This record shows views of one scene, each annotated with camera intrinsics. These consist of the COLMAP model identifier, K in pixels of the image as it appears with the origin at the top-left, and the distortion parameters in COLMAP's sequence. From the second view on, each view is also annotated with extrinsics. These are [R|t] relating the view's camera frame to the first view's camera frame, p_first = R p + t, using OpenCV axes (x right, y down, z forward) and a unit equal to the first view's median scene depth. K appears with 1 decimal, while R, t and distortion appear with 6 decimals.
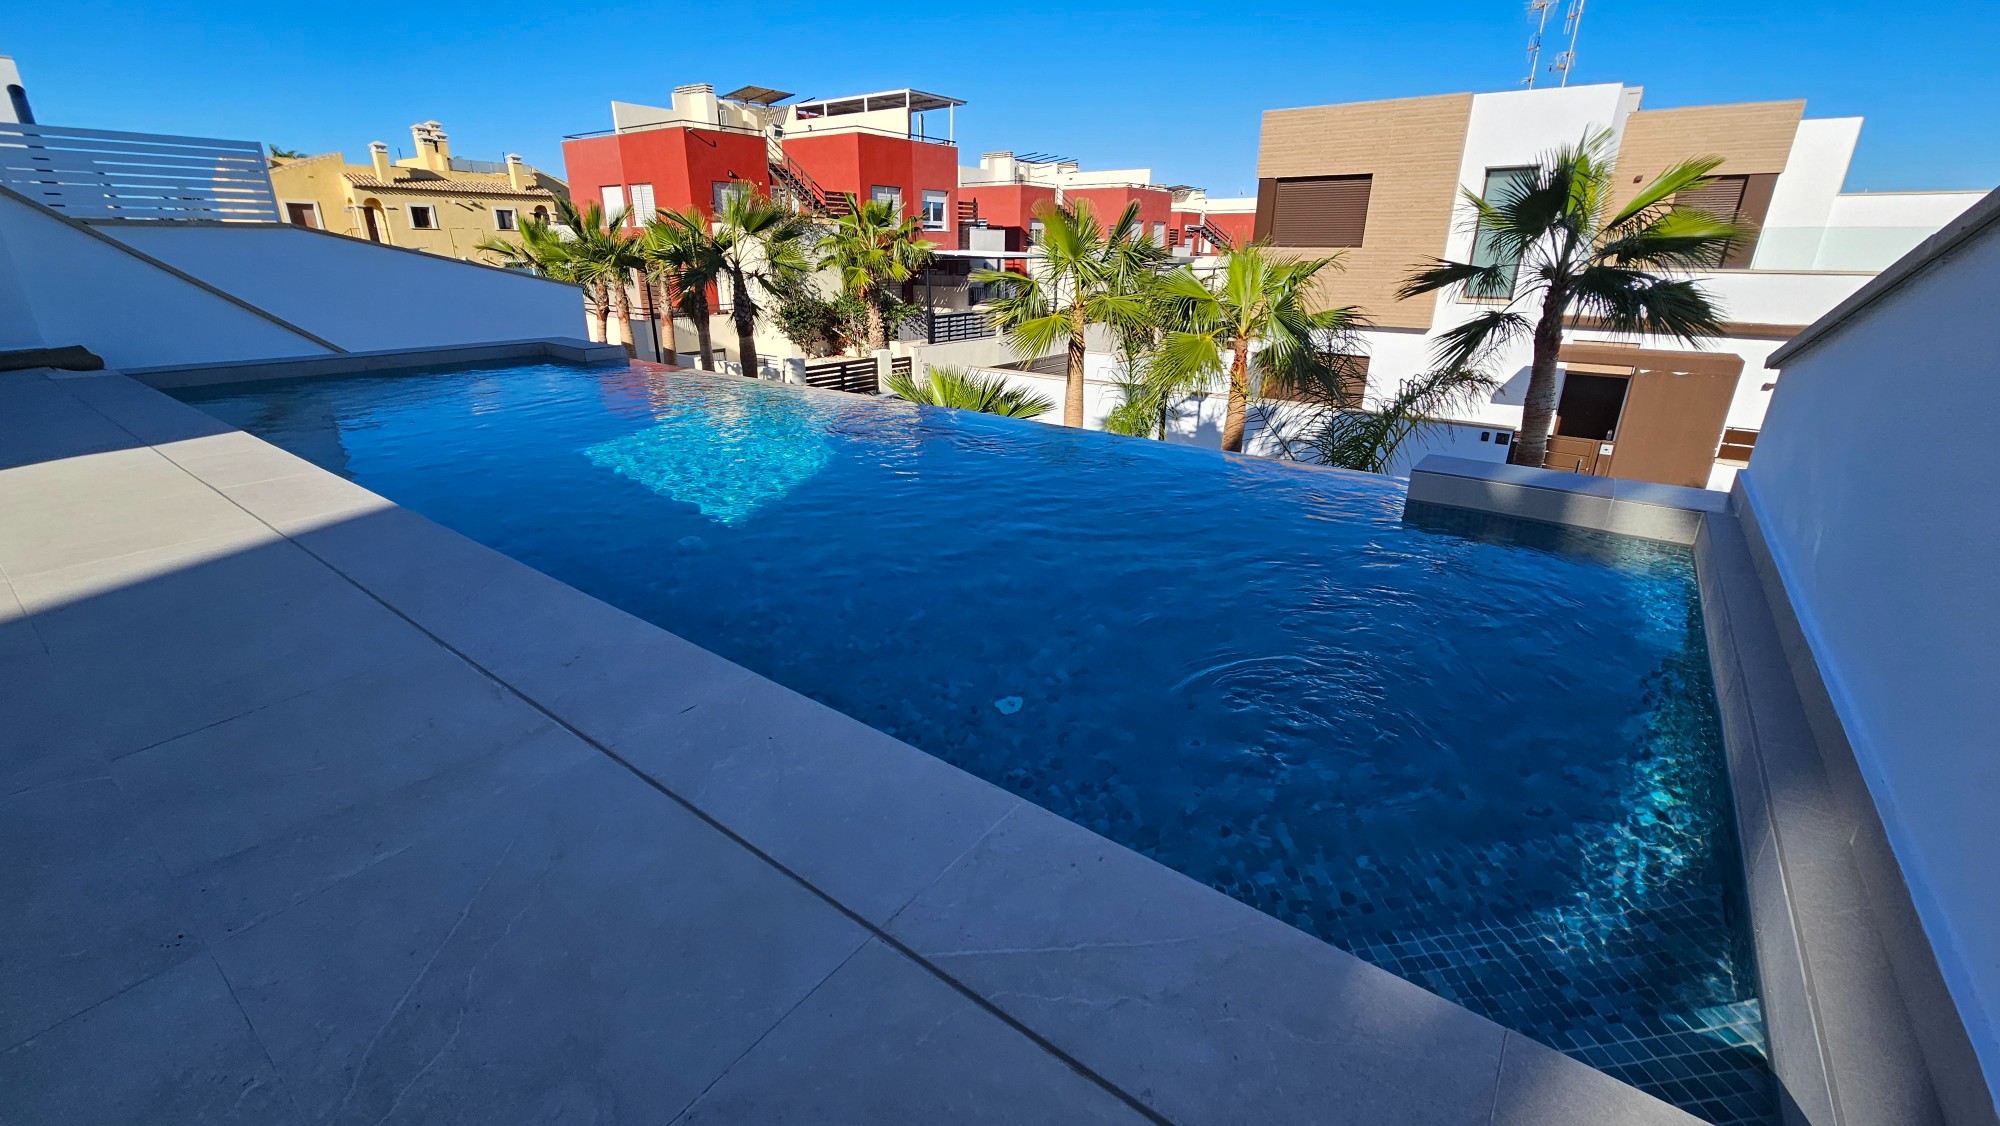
lens RADIAL K [[818.3, 0, 996.5], [0, 818.3, 561.2], [0, 0, 1]] dist [0.000529, -0.000450]
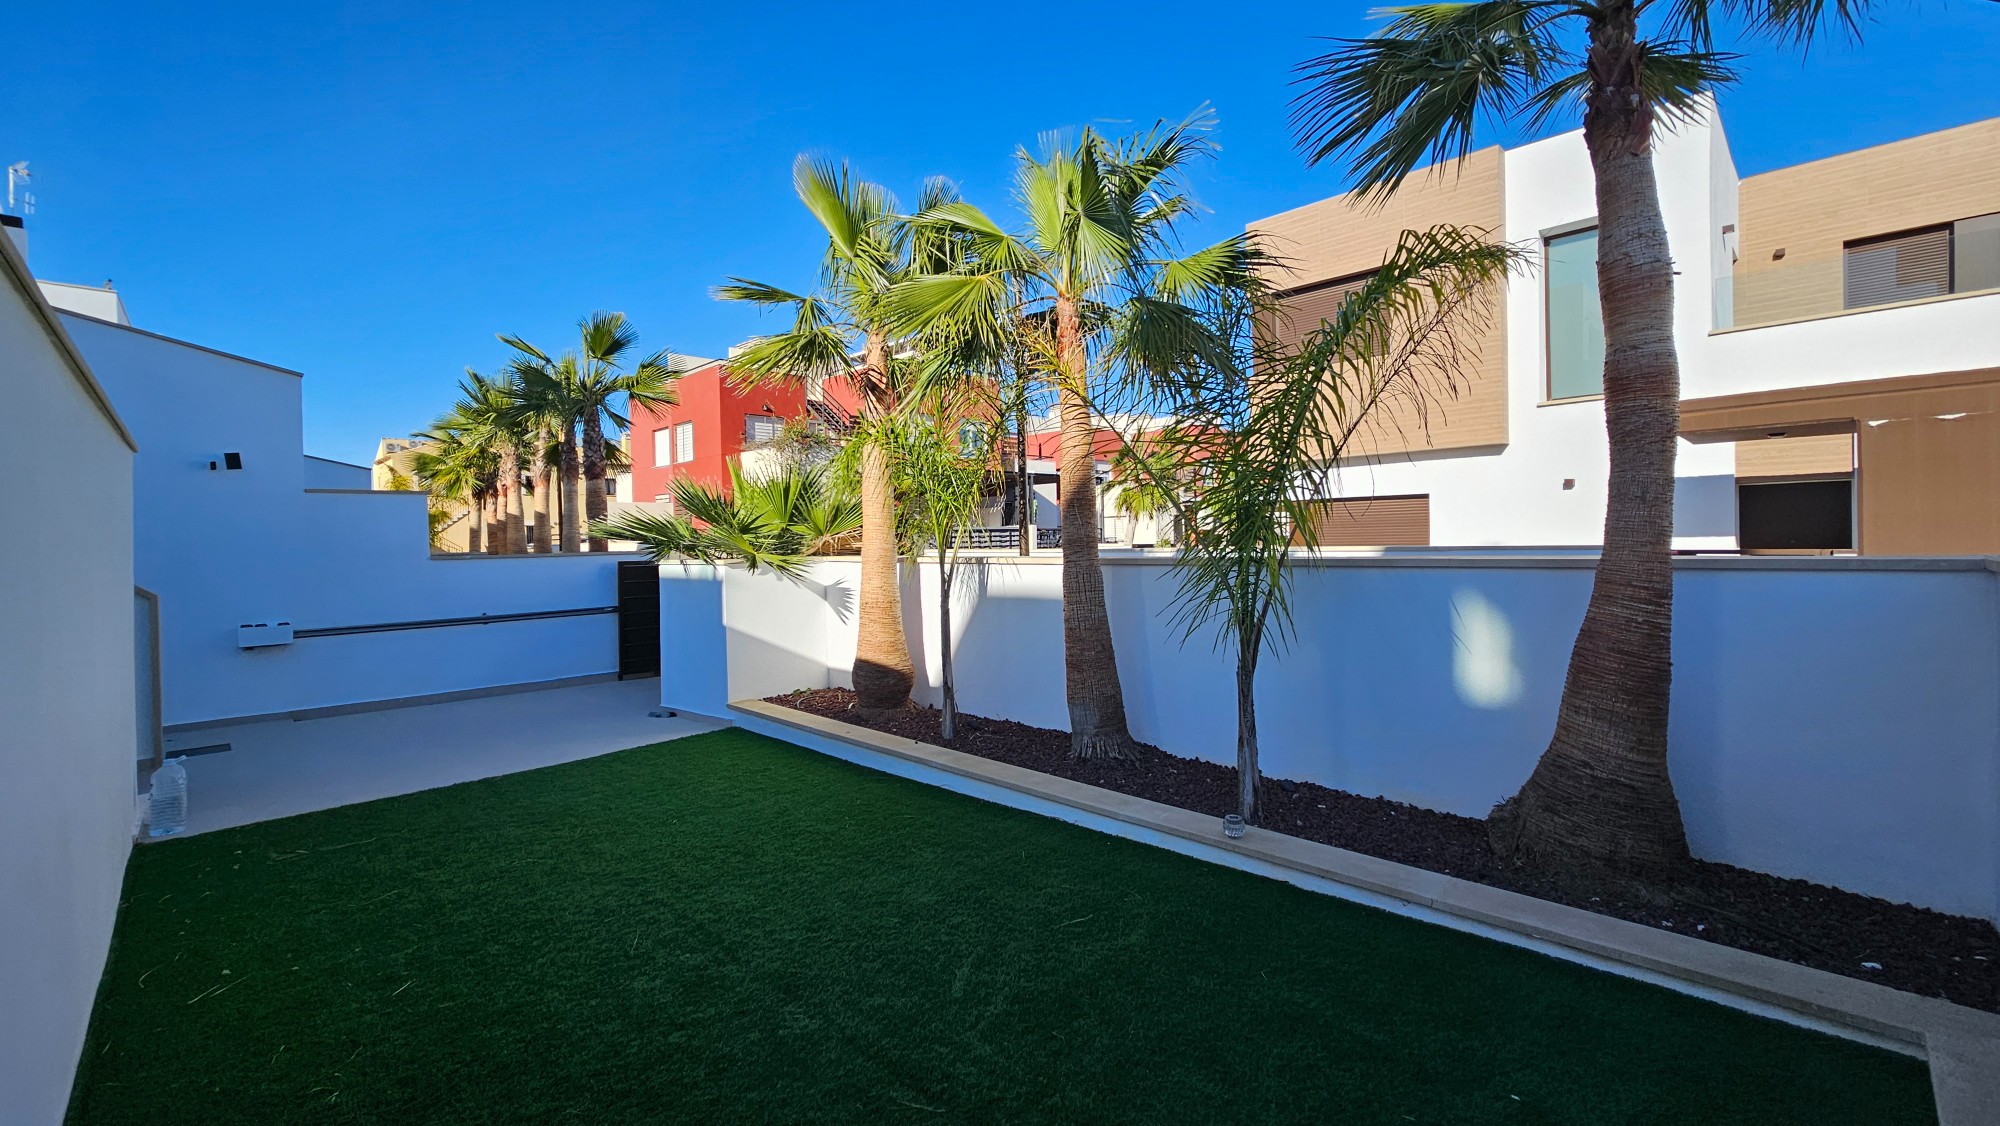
lens RADIAL K [[818.3, 0, 1004.1], [0, 818.3, 557.0], [0, 0, 1]] dist [0.000529, -0.000450]
pose [[0.988378, -0.024087, -0.150098, 0.201933], [-0.028741, 0.939952, -0.340095, 0.059213], [0.149276, 0.340456, 0.928335, 0.308964]]
